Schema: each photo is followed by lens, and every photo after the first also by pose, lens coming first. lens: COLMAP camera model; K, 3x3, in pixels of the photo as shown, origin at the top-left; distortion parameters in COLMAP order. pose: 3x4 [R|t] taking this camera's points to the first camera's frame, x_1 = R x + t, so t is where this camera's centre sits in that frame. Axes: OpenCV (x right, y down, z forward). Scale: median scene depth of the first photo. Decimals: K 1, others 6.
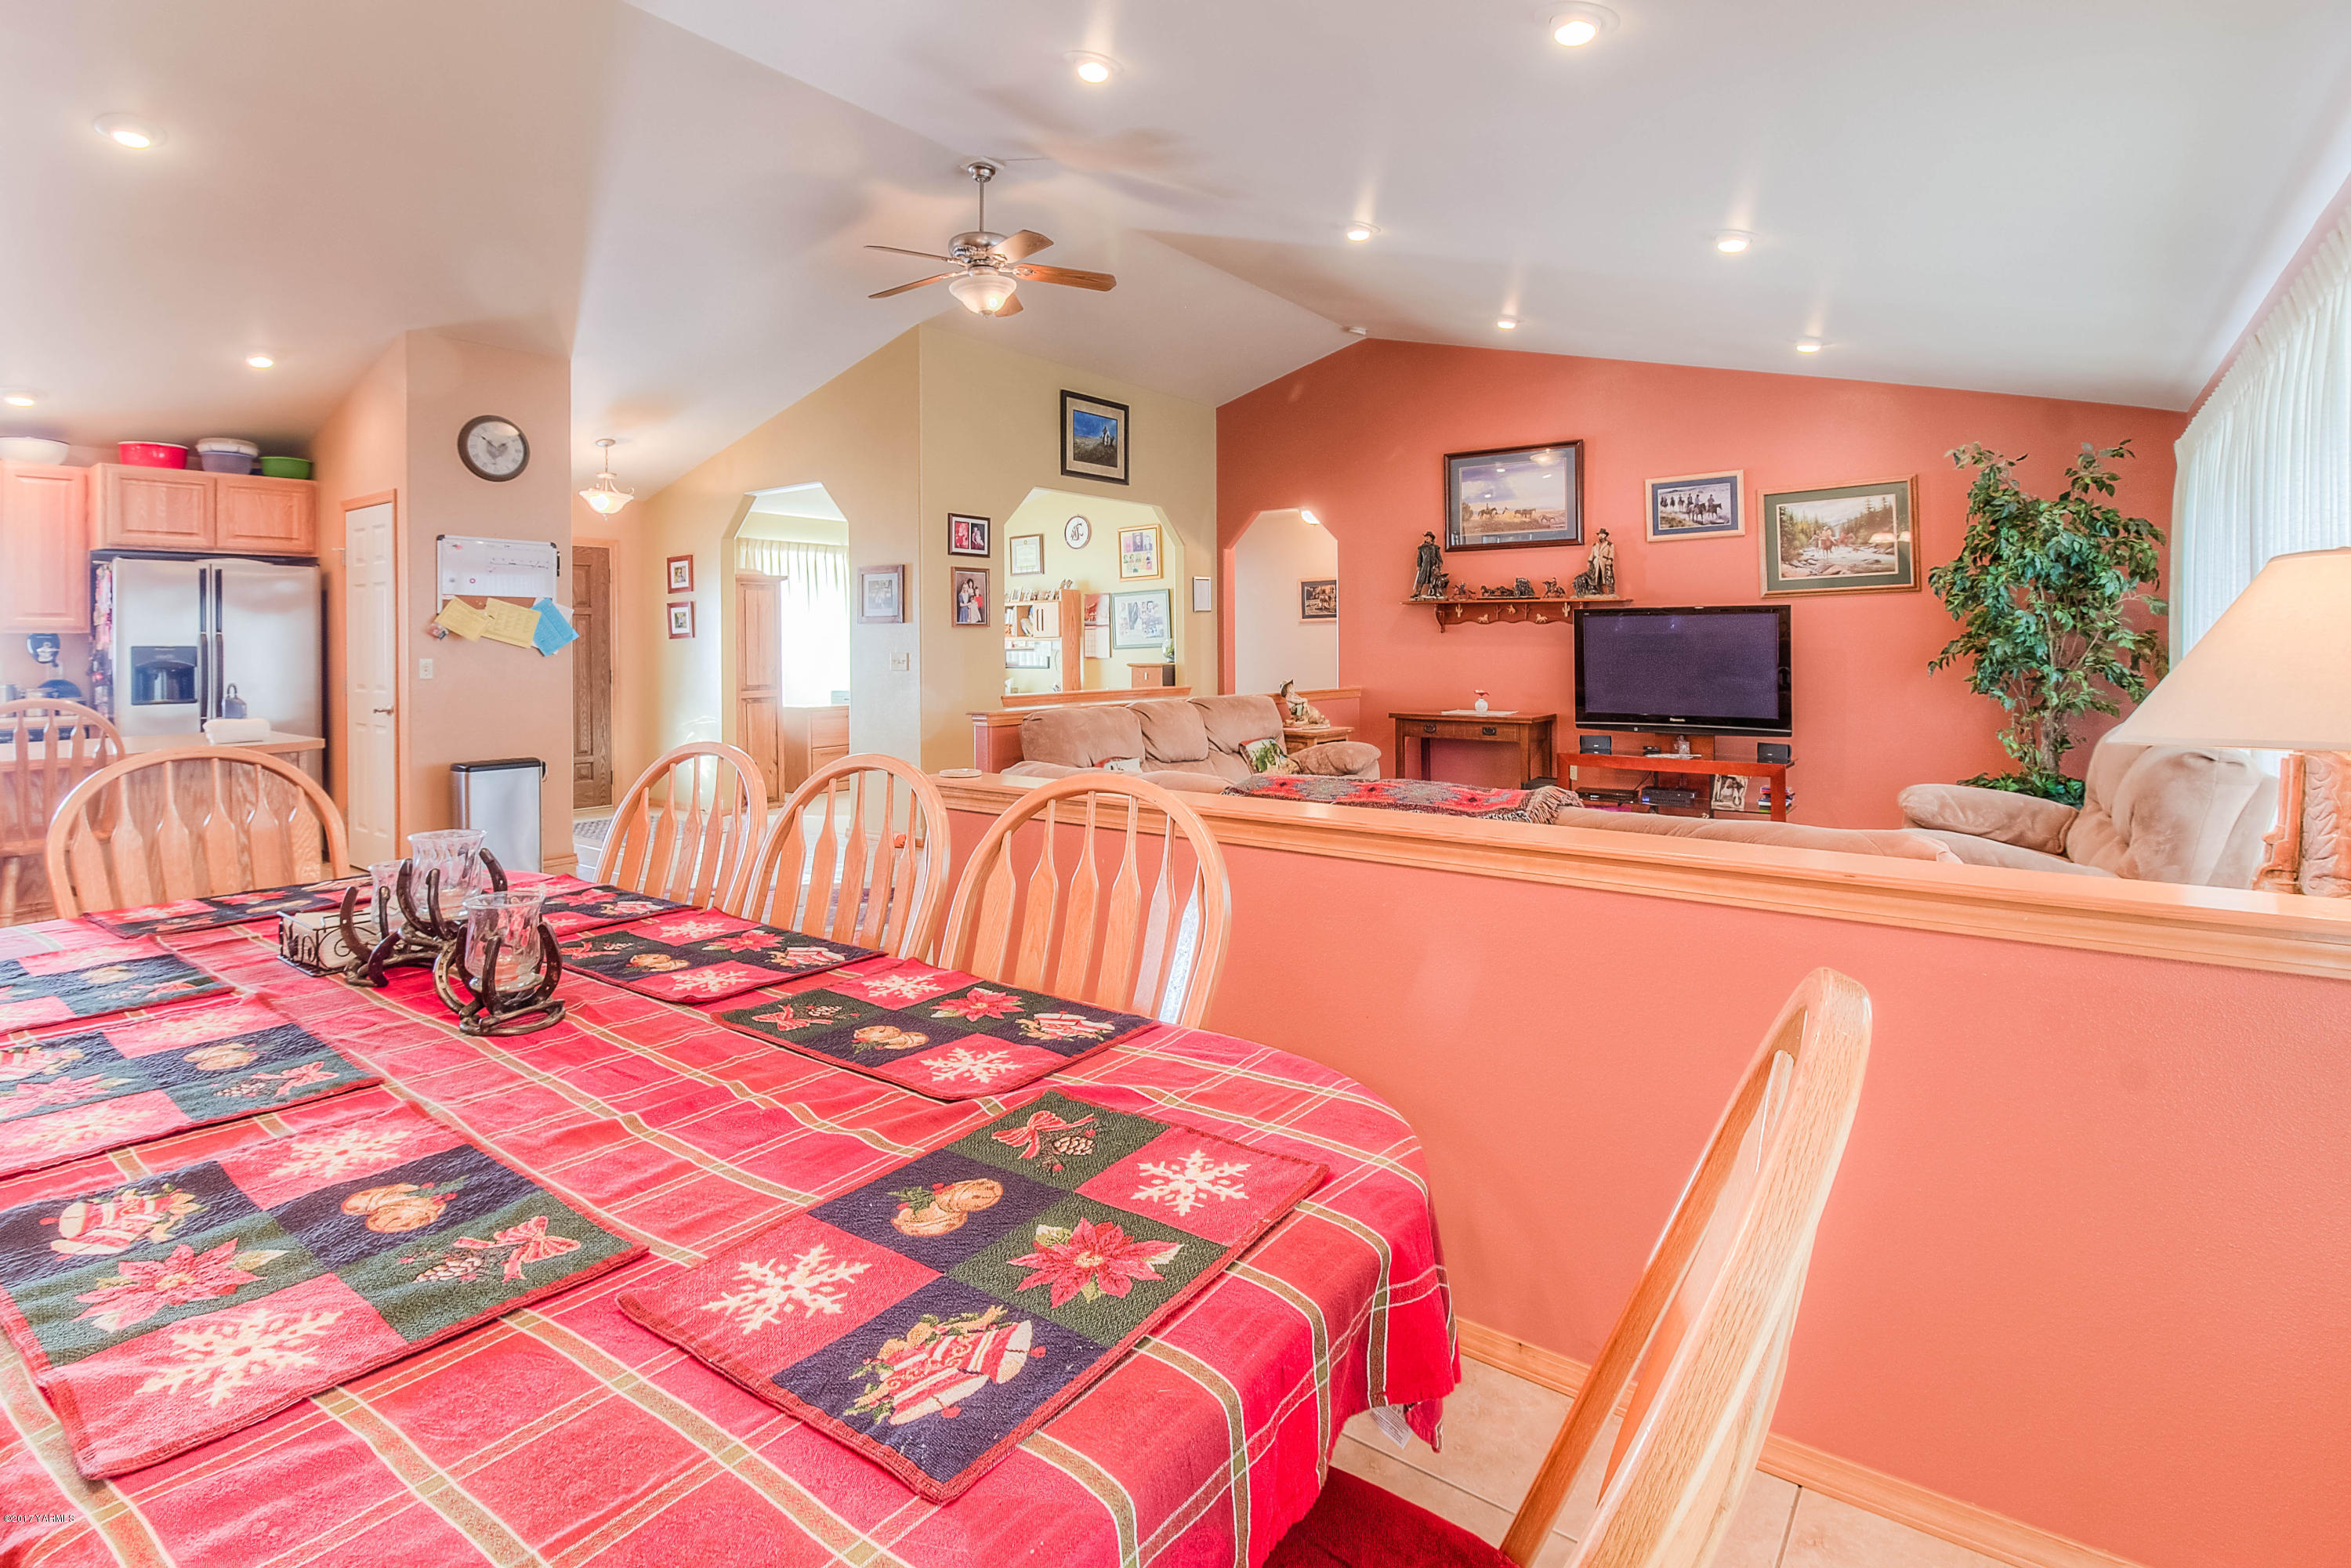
lens RADIAL K [[1141.3, 0, 1162.2], [0, 1141.3, 634.2], [0, 0, 1]] dist [-0.004321, -0.001012]
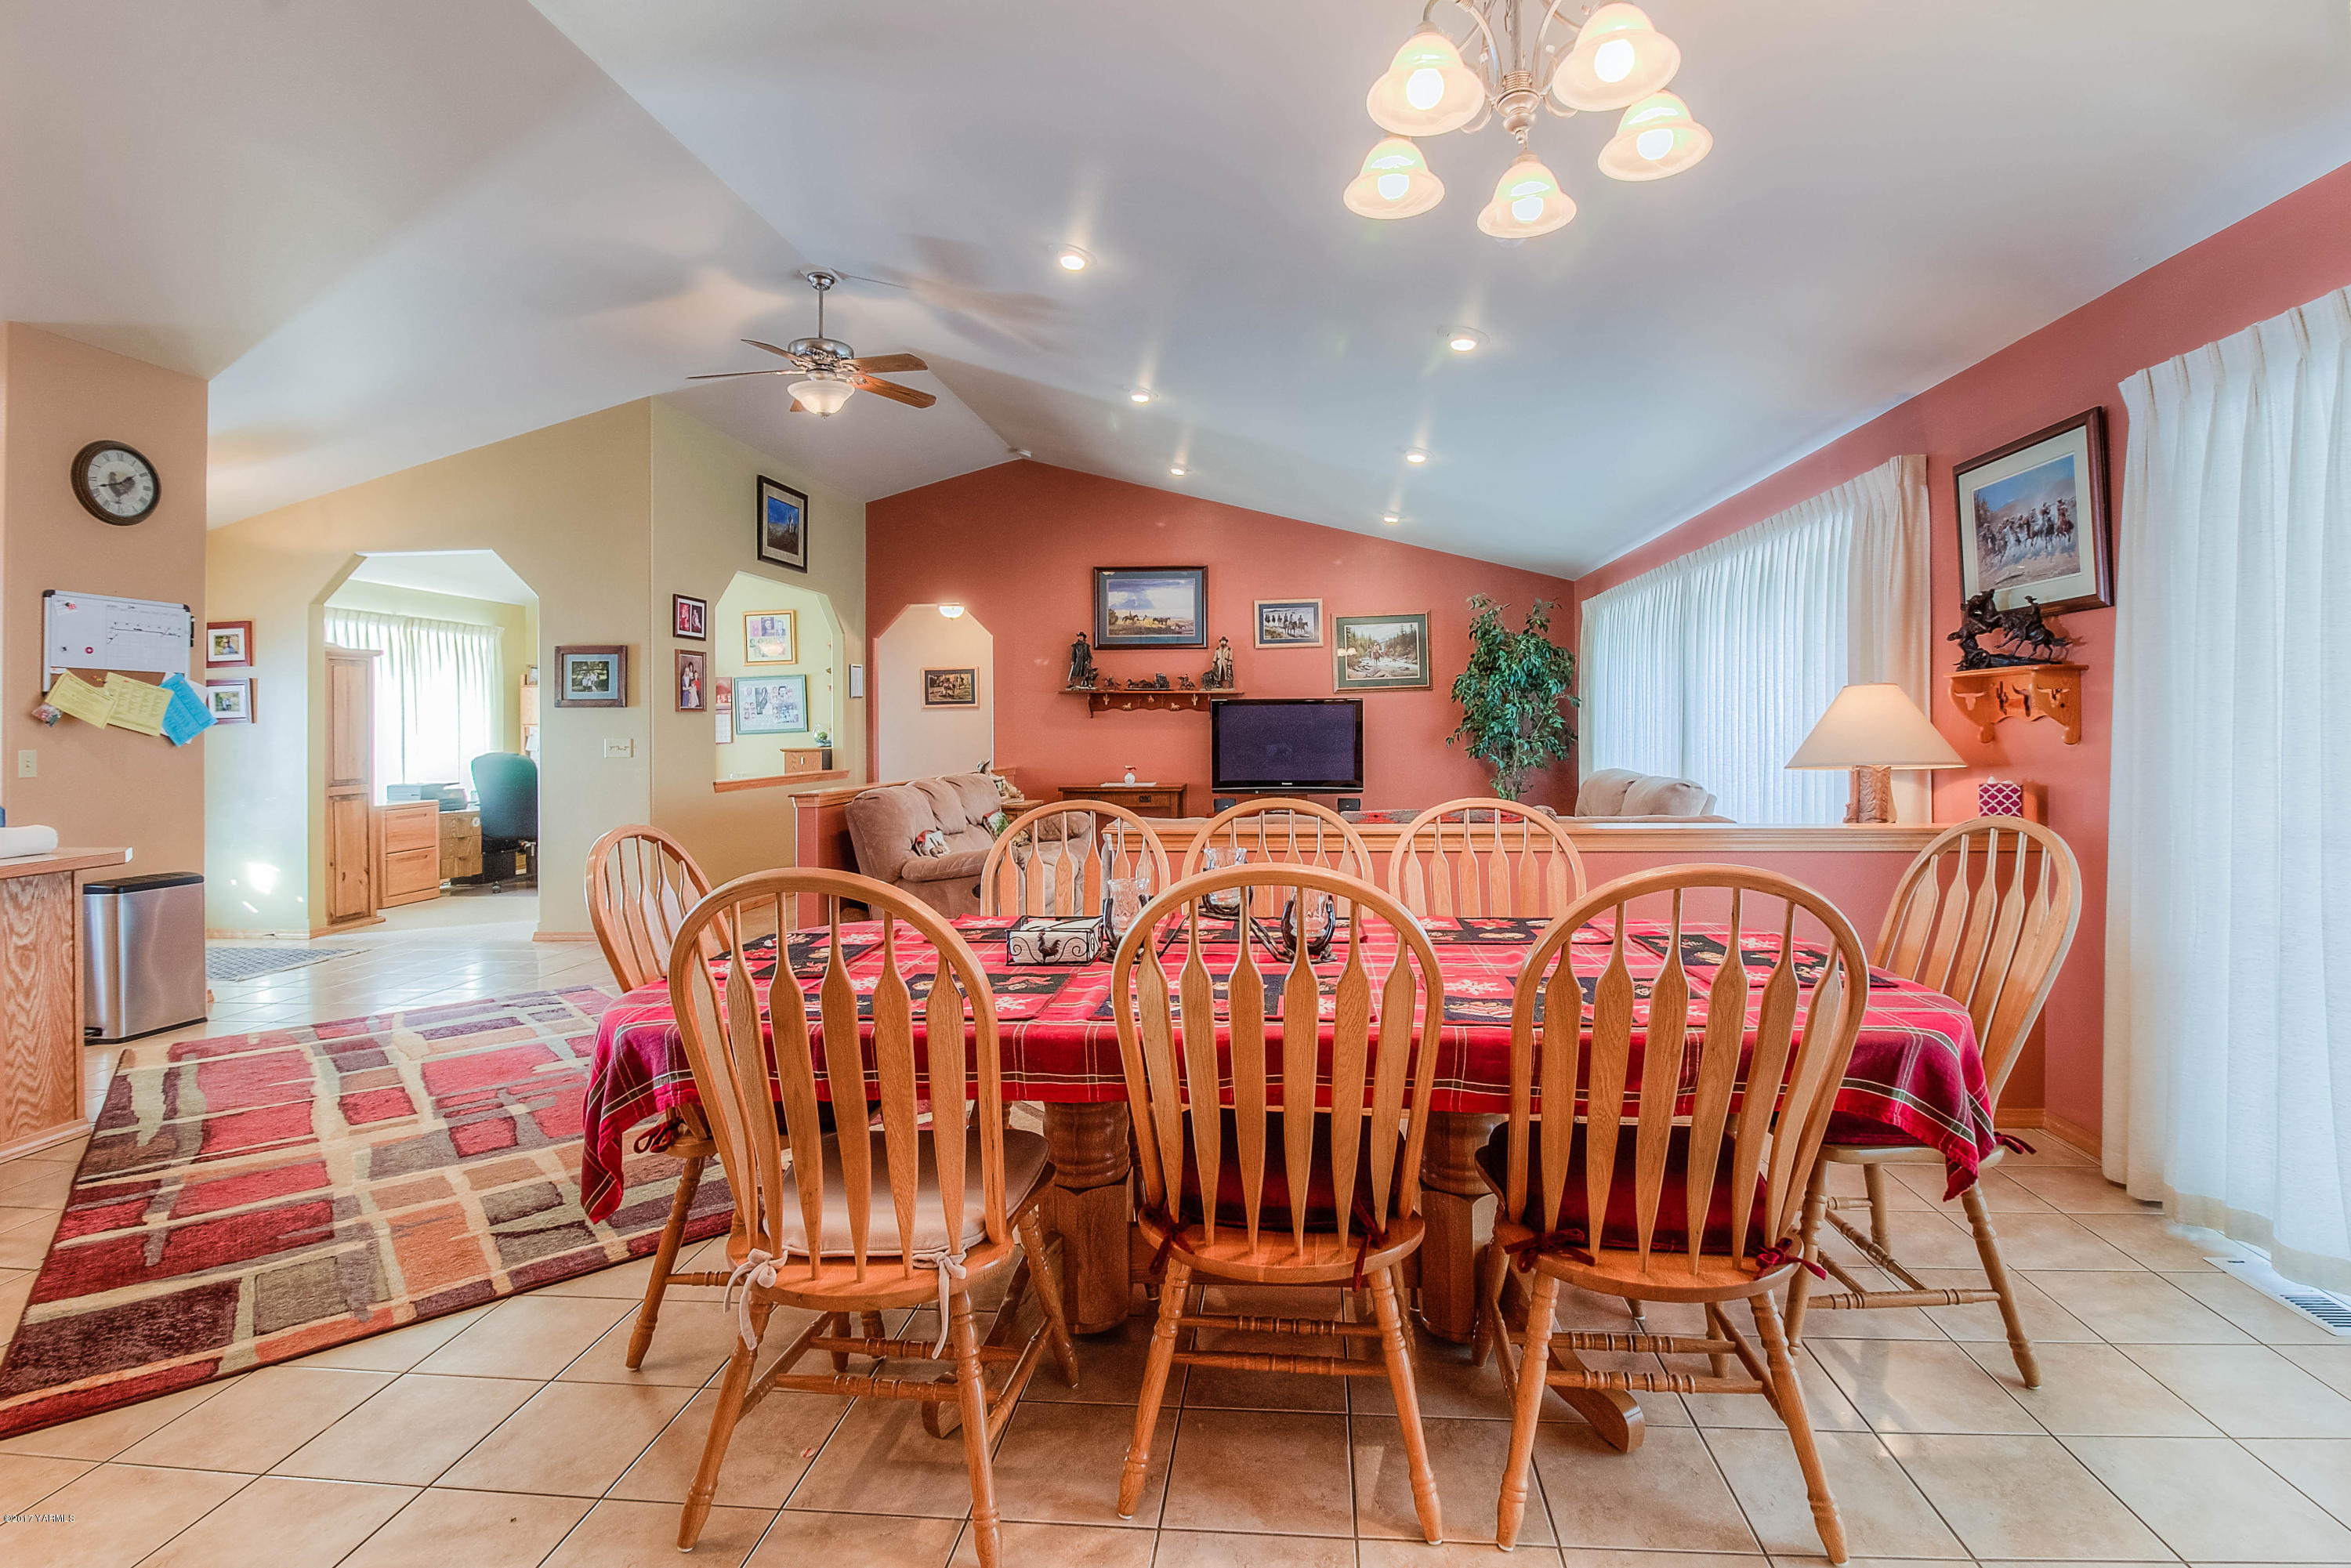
lens RADIAL K [[1098.9, 0, 1267.0], [0, 1098.9, 716.7], [0, 0, 1]] dist [-0.009690, -0.006879]
pose [[0.829561, 0.001664, 0.558414, -0.299401], [-0.000052, 0.999996, -0.002902, 0.000768], [-0.558416, 0.002379, 0.829557, -0.054324]]
